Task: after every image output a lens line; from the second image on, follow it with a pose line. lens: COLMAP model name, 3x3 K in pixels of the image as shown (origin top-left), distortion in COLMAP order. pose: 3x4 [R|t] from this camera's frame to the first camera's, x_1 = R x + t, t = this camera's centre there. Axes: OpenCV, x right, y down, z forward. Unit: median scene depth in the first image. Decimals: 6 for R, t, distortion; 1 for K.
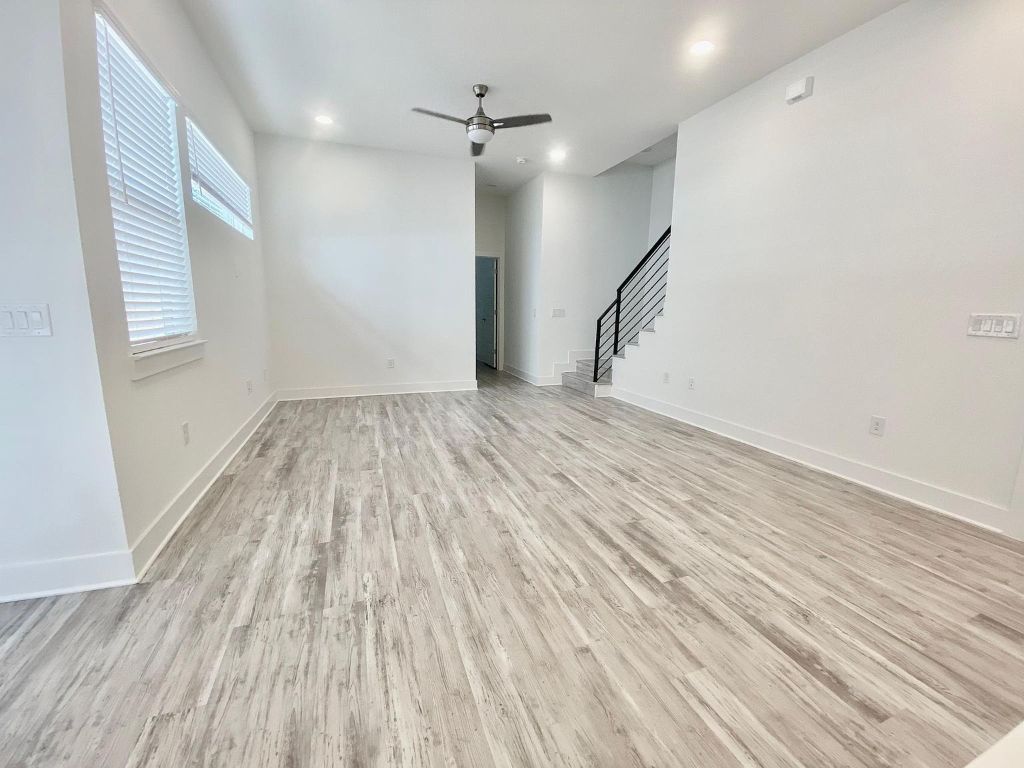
lens RADIAL K [[418.6, 0, 511.2], [0, 418.6, 371.6], [0, 0, 1]] dist [0.013129, -0.013666]
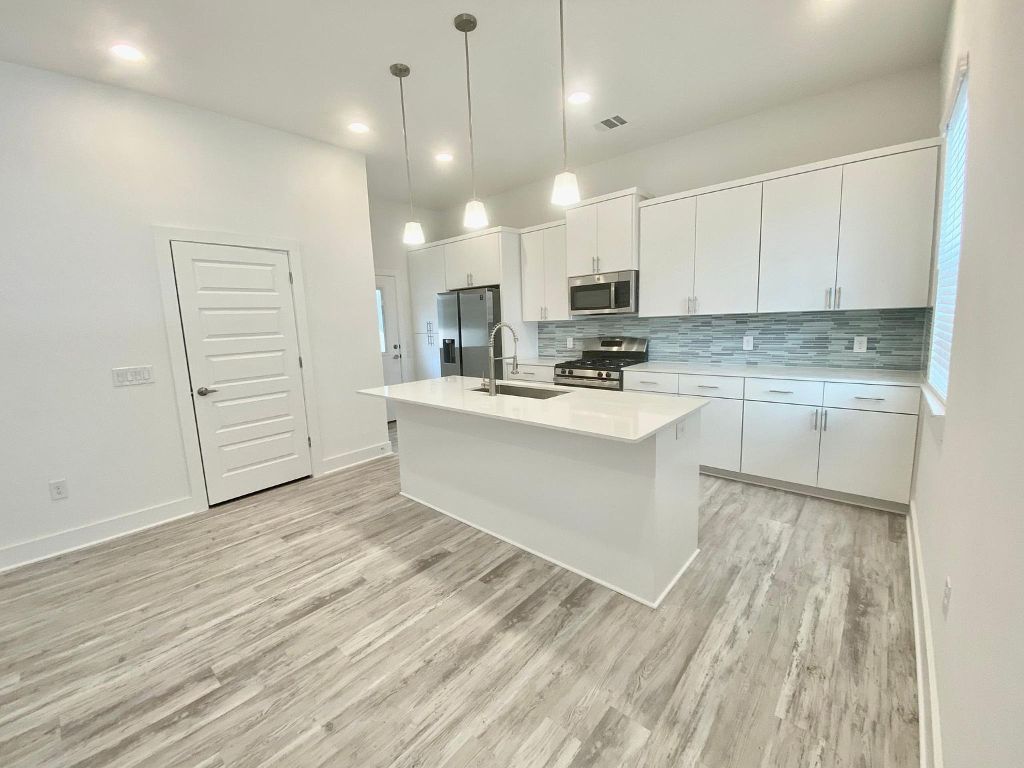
lens RADIAL K [[418.6, 0, 493.9], [0, 418.6, 368.0], [0, 0, 1]] dist [0.013129, -0.013666]
pose [[-0.444469, -0.095214, 0.890720, -0.426822], [0.174062, 0.966203, 0.190140, -0.155996], [-0.878721, 0.239552, -0.412874, 0.445044]]
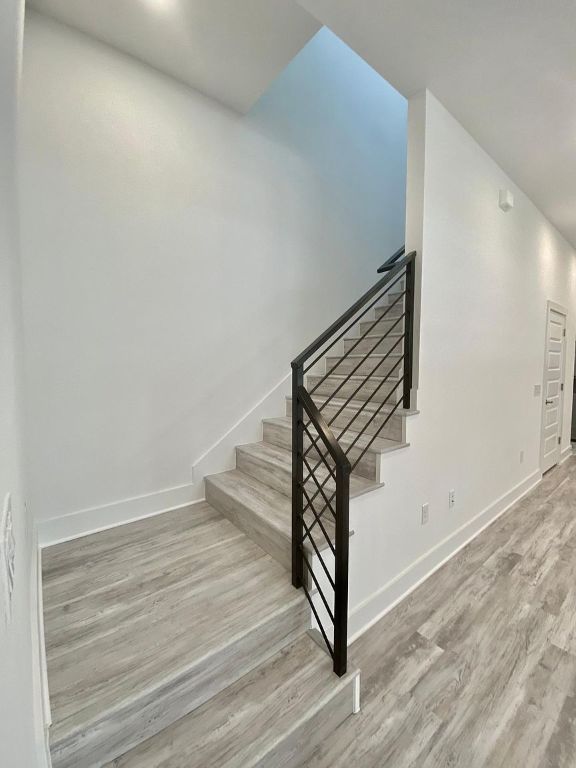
lens RADIAL K [[321.4, 0, 288.3], [0, 321.4, 380.2], [0, 0, 1]] dist [-0.000521, -0.000399]
pose [[-0.326717, -0.055933, 0.943466, 0.026386], [0.145514, 0.983368, 0.108689, -0.420214], [-0.933853, 0.172798, -0.313144, 2.168990]]
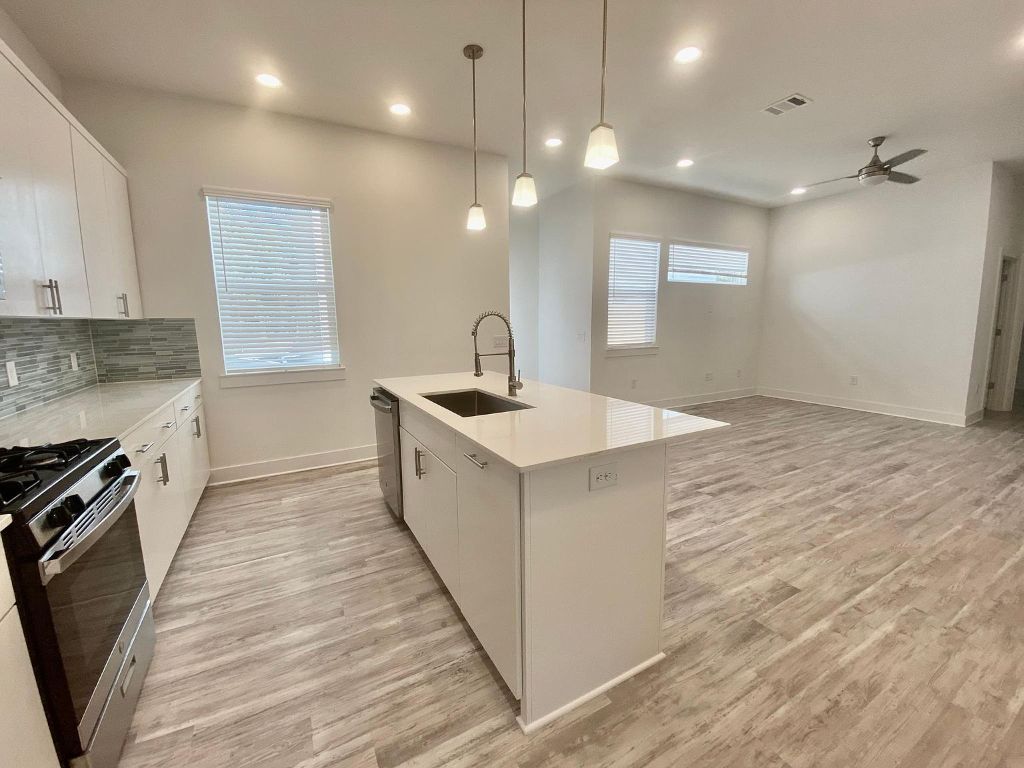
lens RADIAL K [[418.6, 0, 511.9], [0, 418.6, 376.5], [0, 0, 1]] dist [0.013129, -0.013666]
pose [[0.156606, 0.119289, -0.980431, 1.260819], [-0.139541, 0.985394, 0.097604, -0.028562], [0.977754, 0.121525, 0.170965, -0.091091]]
